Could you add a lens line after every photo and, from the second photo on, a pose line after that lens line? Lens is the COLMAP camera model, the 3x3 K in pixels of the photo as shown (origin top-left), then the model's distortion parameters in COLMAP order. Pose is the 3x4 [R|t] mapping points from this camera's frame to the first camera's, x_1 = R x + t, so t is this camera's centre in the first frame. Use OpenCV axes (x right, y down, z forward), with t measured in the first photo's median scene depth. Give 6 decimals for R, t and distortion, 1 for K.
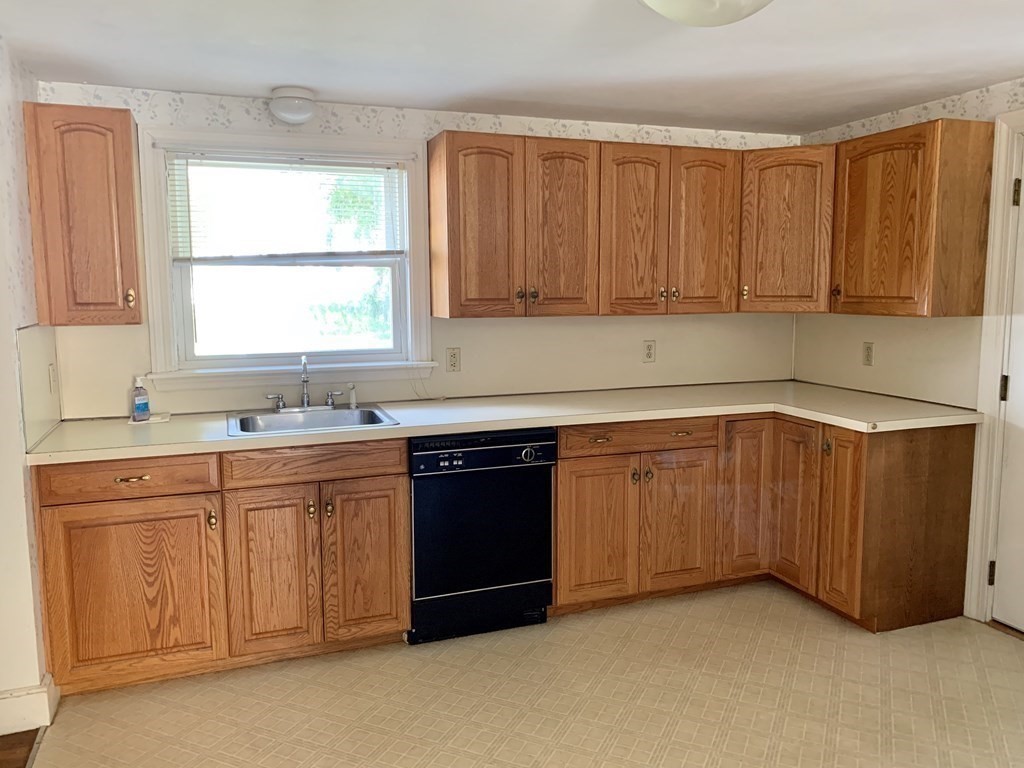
lens RADIAL K [[788.3, 0, 503.9], [0, 788.3, 378.5], [0, 0, 1]] dist [0.053937, -0.040711]
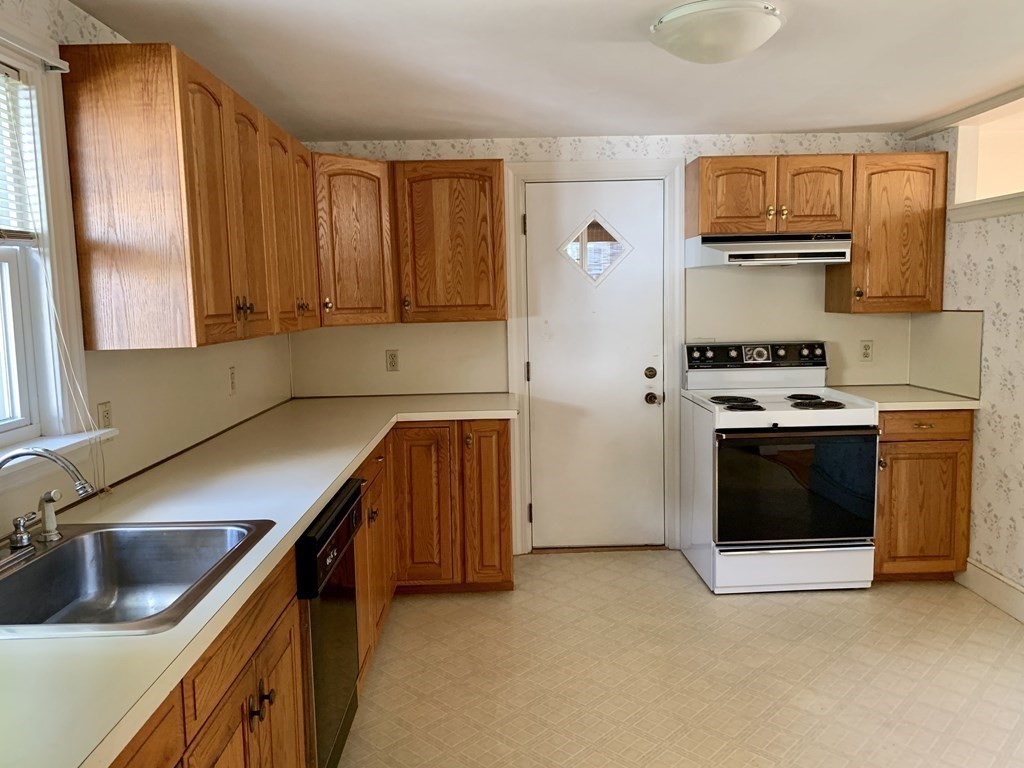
lens RADIAL K [[788.3, 0, 508.0], [0, 788.3, 386.8], [0, 0, 1]] dist [0.053937, -0.040711]
pose [[0.327113, -0.111782, 0.938351, -0.574219], [0.132720, 0.988571, 0.071498, -0.057939], [-0.935619, 0.101150, 0.338211, 0.556094]]
